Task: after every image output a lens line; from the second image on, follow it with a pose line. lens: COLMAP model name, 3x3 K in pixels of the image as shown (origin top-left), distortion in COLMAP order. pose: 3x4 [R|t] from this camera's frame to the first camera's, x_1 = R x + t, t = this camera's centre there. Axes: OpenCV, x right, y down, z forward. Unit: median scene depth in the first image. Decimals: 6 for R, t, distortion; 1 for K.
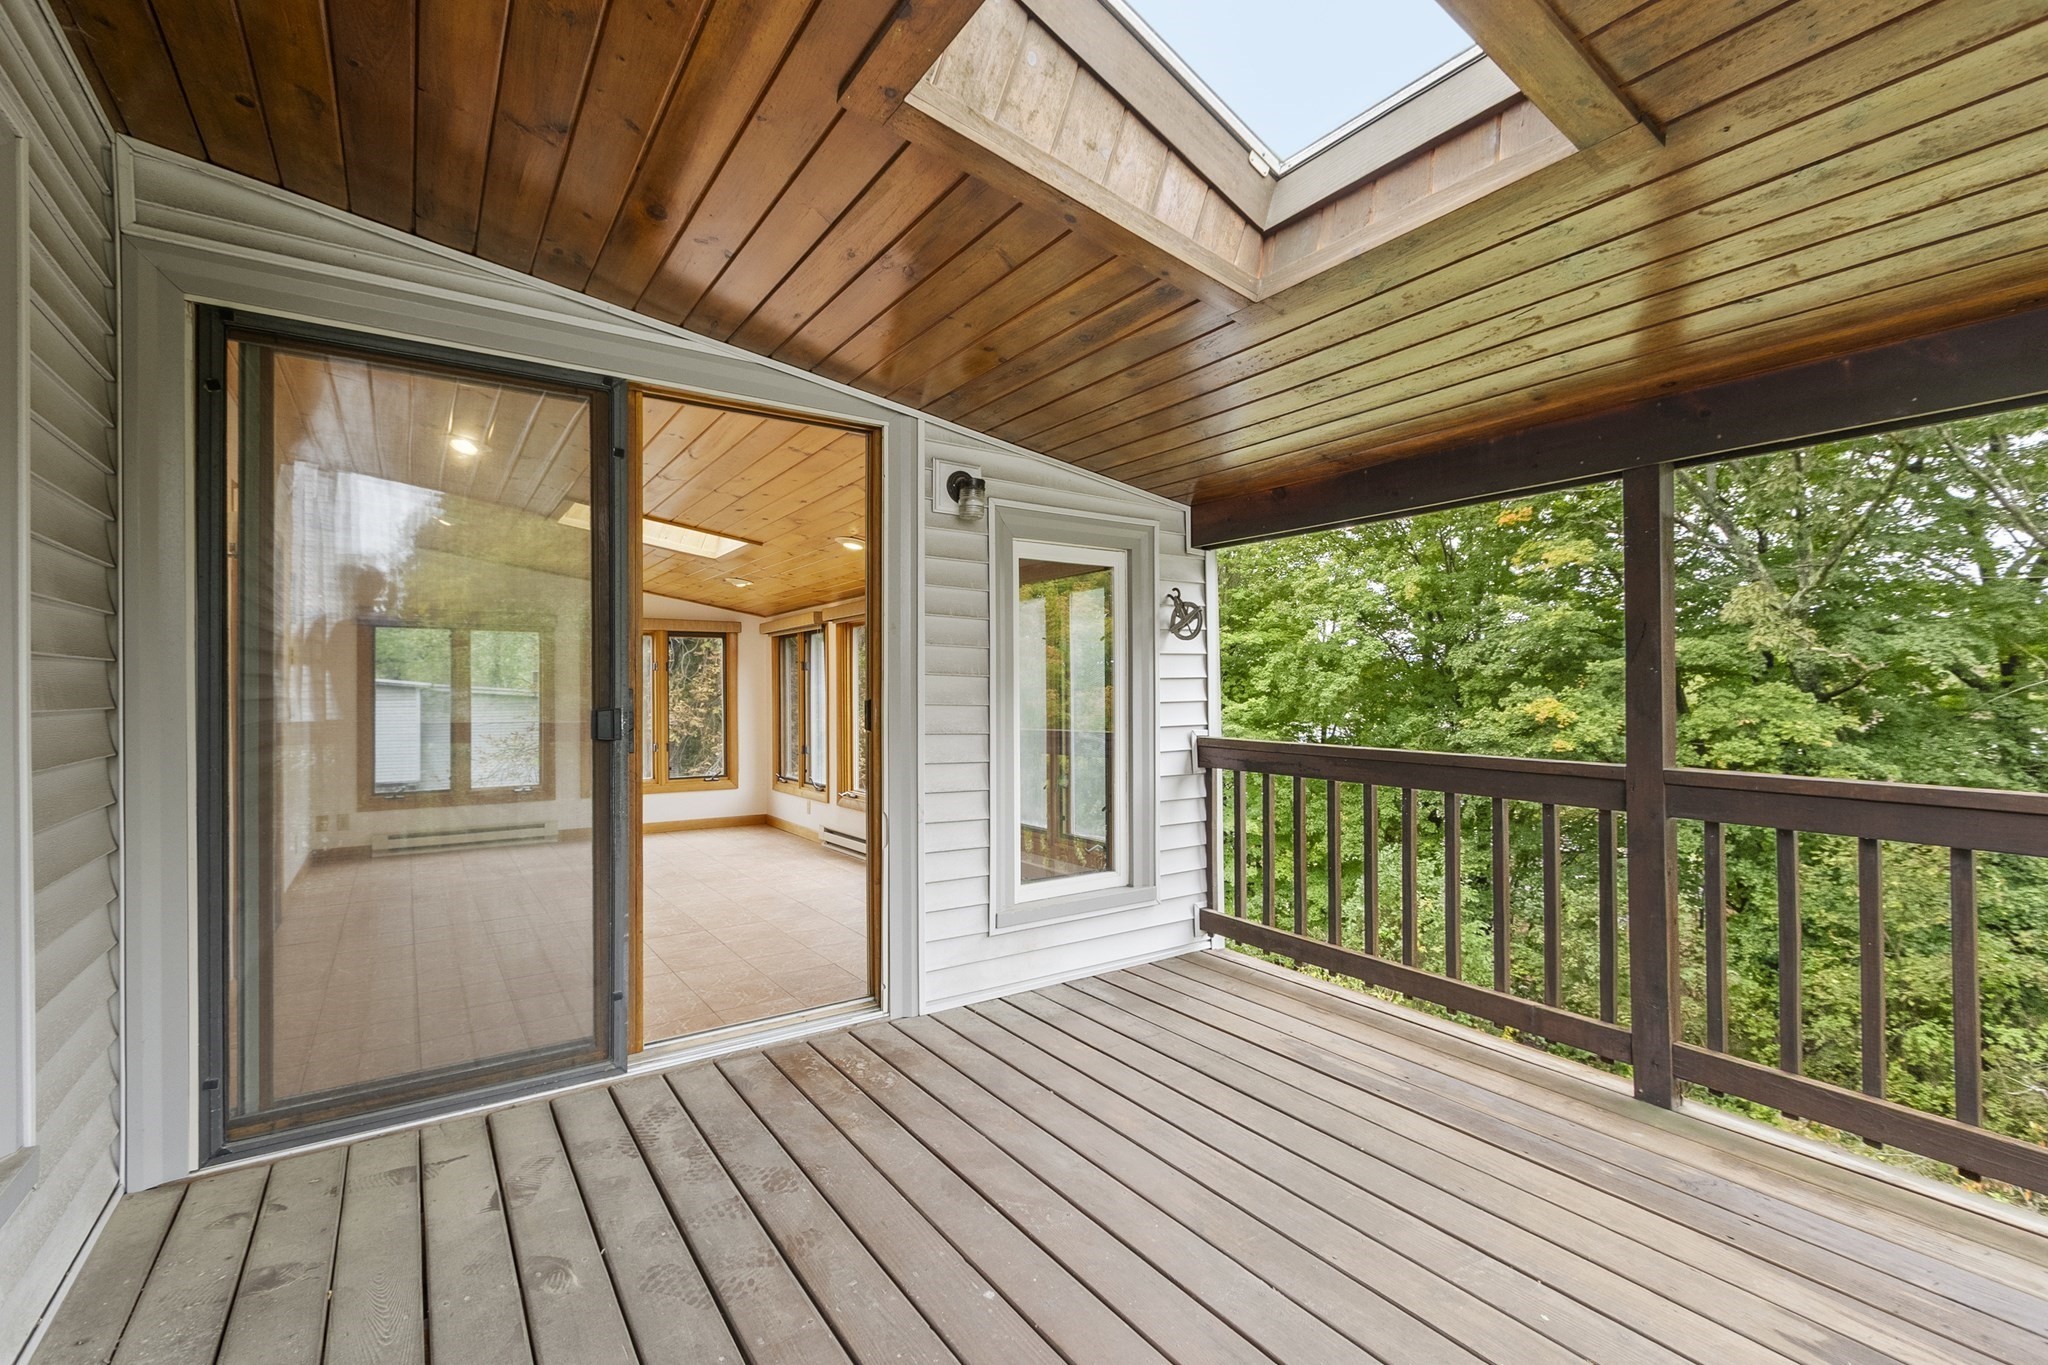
lens RADIAL K [[904.2, 0, 1030.3], [0, 904.2, 686.1], [0, 0, 1]] dist [-0.004619, -0.000166]
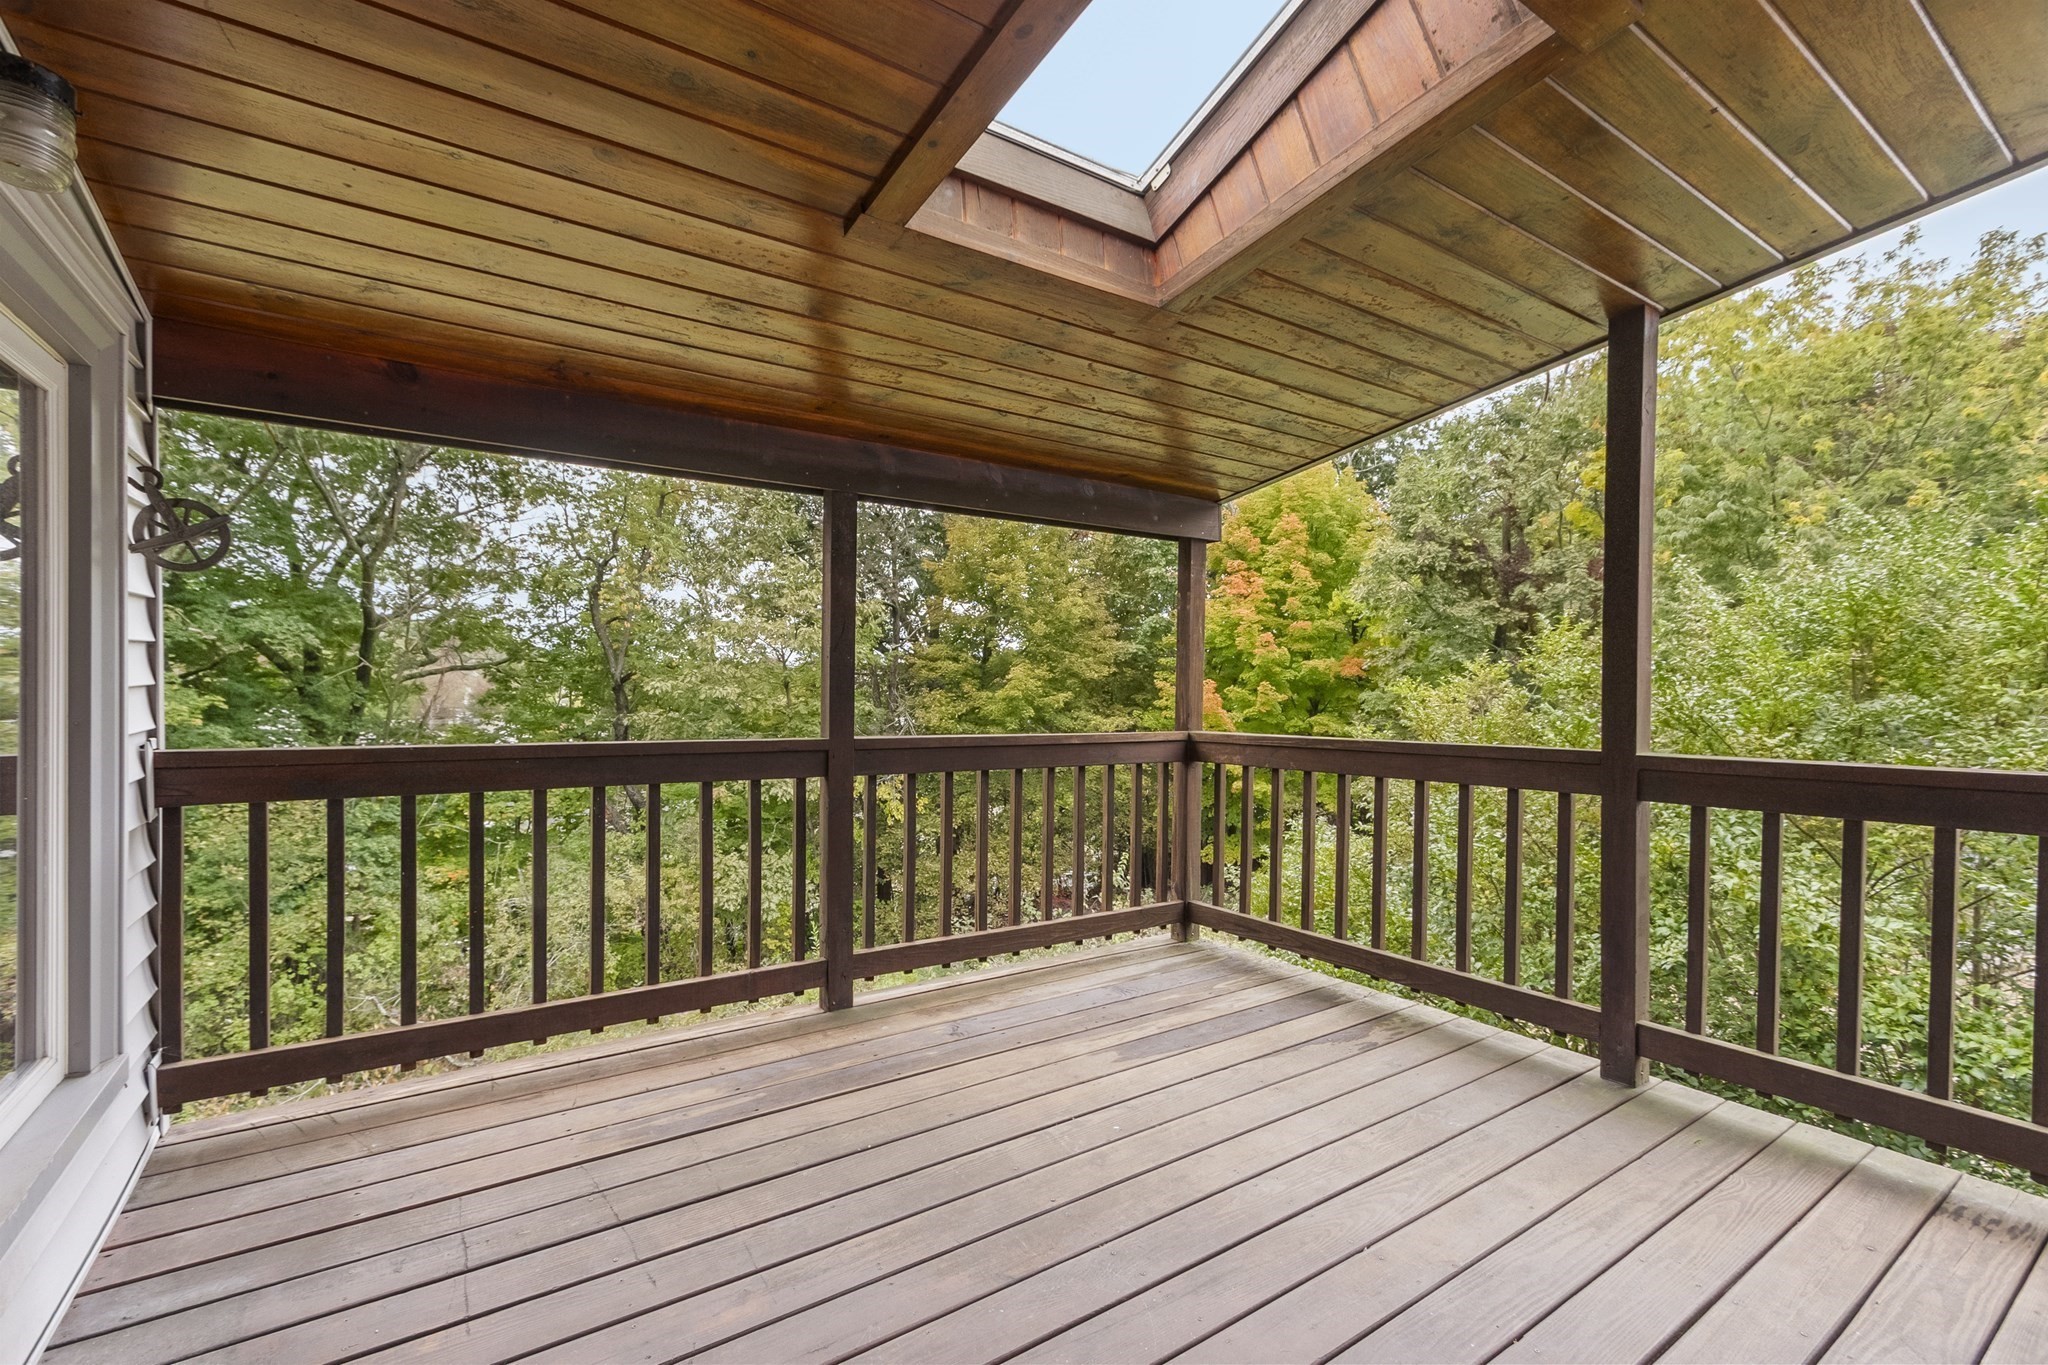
lens RADIAL K [[904.2, 0, 982.5], [0, 904.2, 689.2], [0, 0, 1]] dist [-0.004619, -0.000166]
pose [[0.008720, -0.010488, 0.999907, -0.454533], [-0.017104, 0.999797, 0.010636, 0.006166], [-0.999816, -0.017196, 0.008539, 0.668112]]
